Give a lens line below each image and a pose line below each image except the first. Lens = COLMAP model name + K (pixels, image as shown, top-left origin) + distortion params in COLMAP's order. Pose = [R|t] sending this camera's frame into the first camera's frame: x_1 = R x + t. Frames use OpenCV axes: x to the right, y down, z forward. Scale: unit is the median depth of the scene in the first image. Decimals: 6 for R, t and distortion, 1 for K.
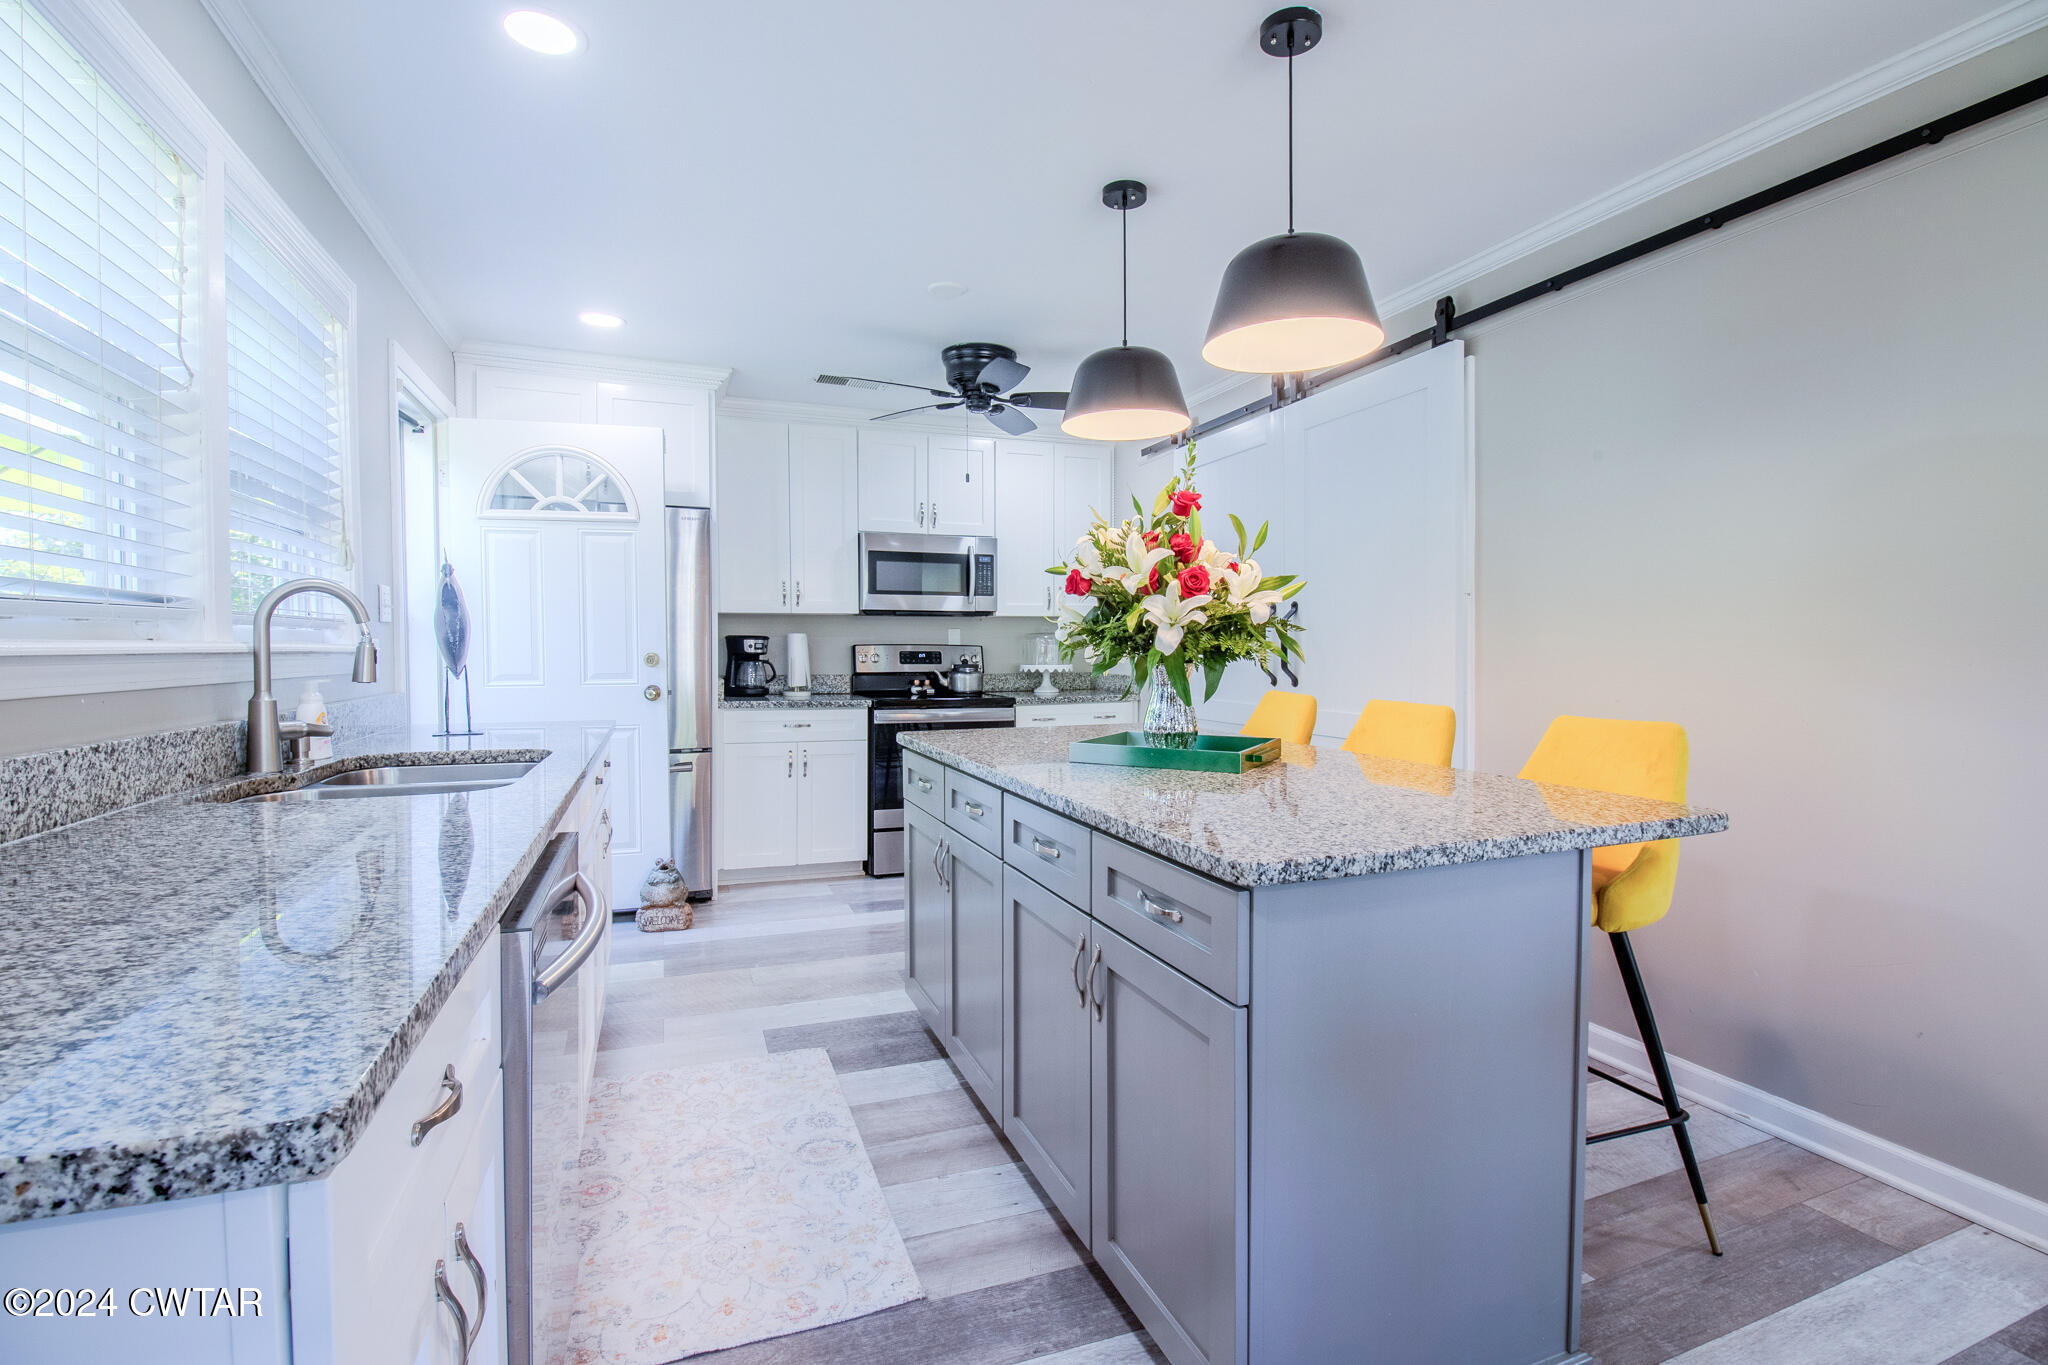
lens RADIAL K [[966.3, 0, 1023.9], [0, 966.3, 665.7], [0, 0, 1]] dist [-0.010903, -0.009728]
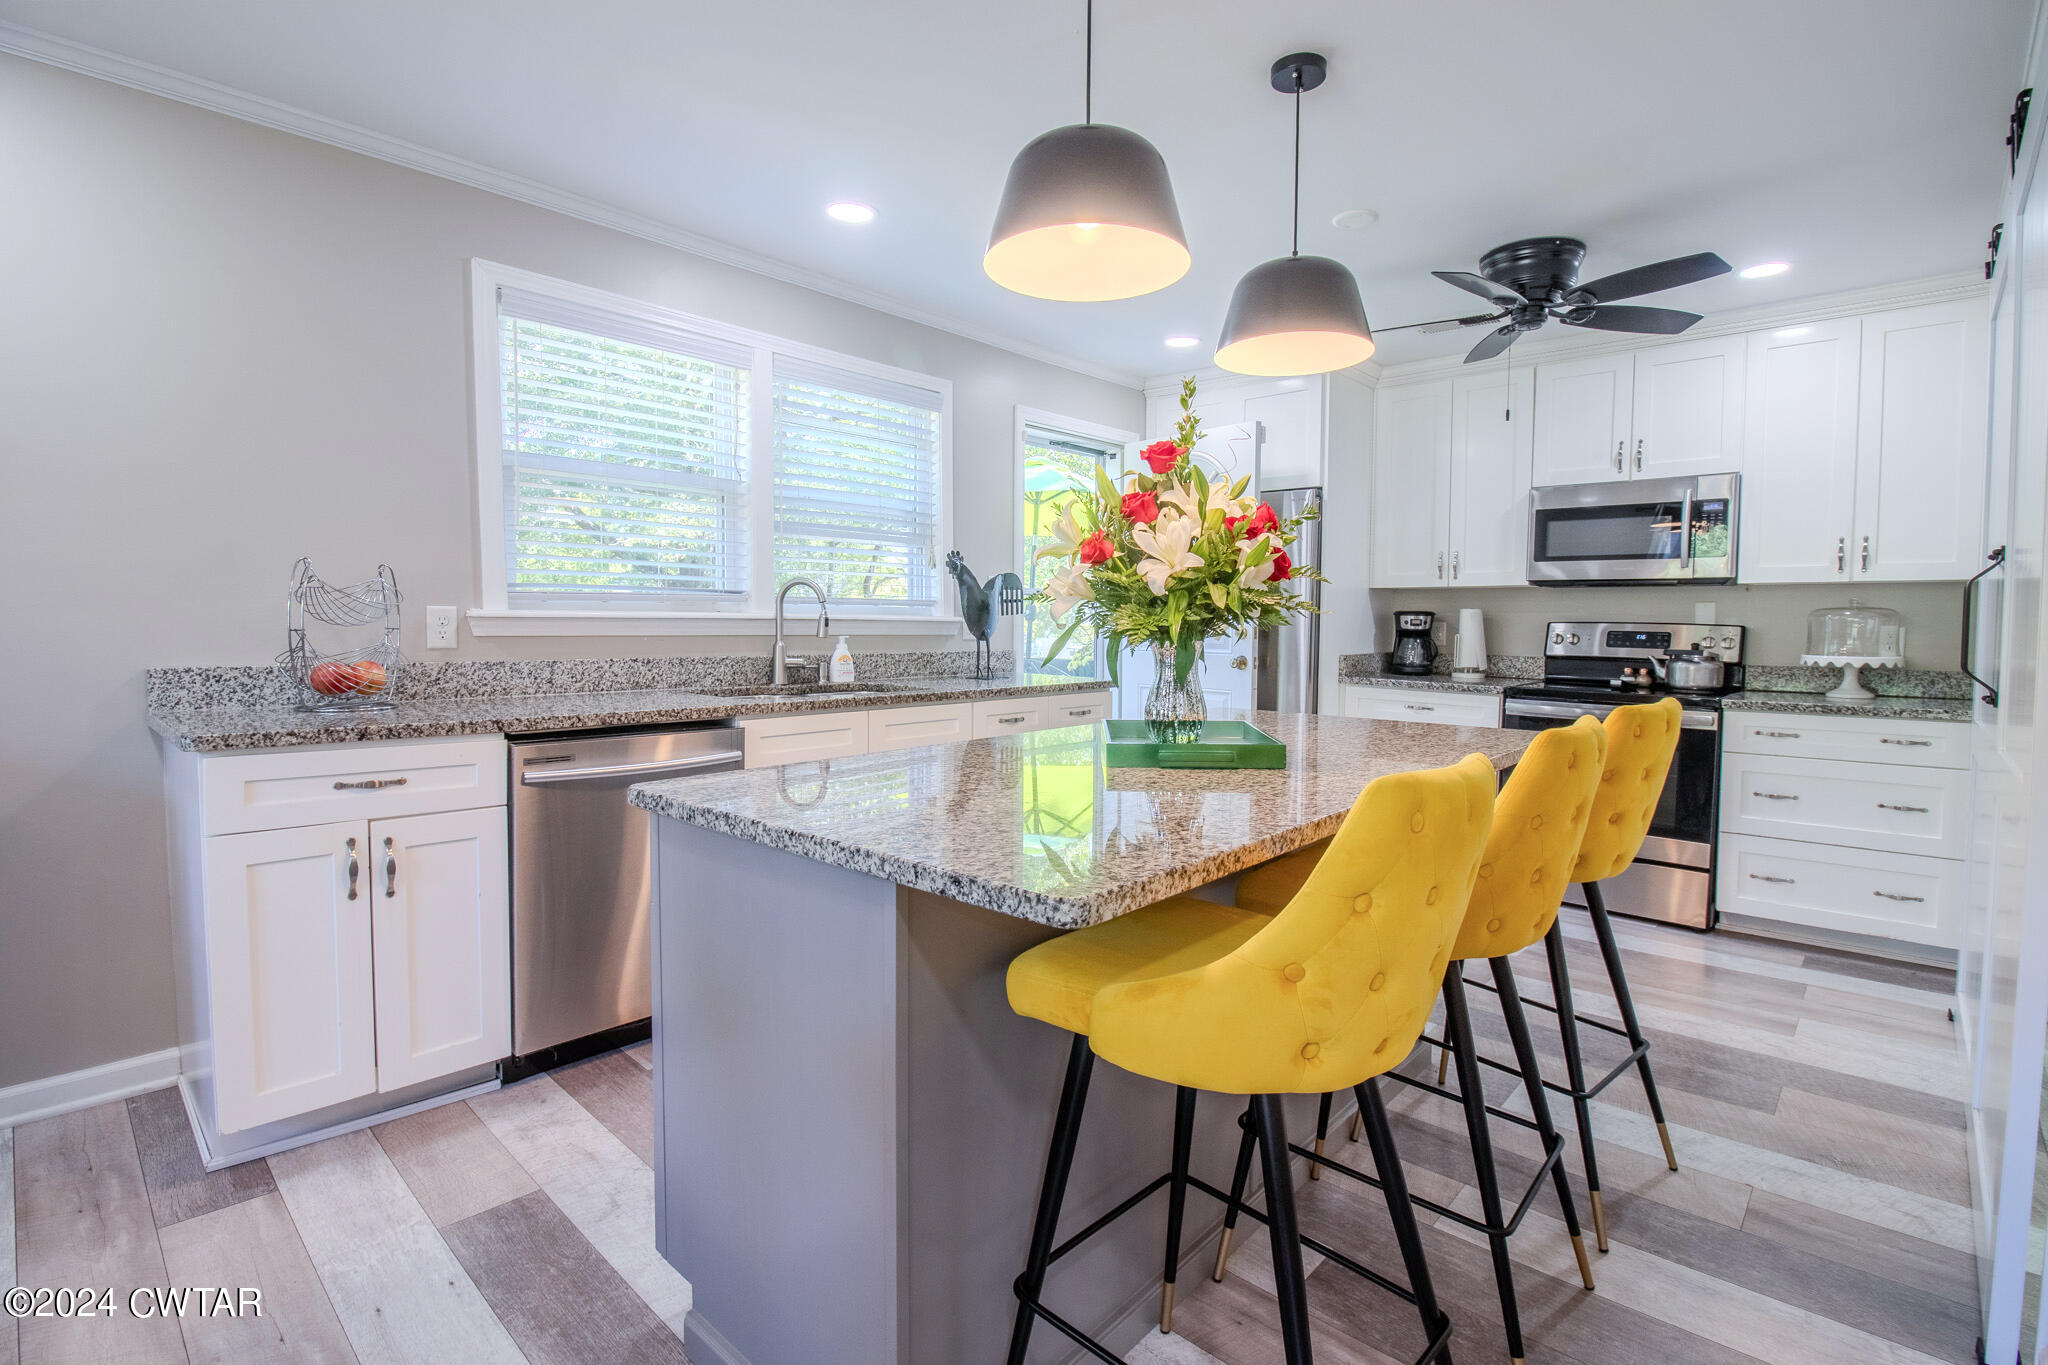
lens RADIAL K [[966.3, 0, 1023.9], [0, 966.3, 665.7], [0, 0, 1]] dist [-0.010903, -0.009728]
pose [[0.440474, 0.048979, -0.896428, 0.392896], [-0.029123, 0.998765, 0.040261, -0.004430], [0.897293, 0.008373, 0.441357, 0.224178]]
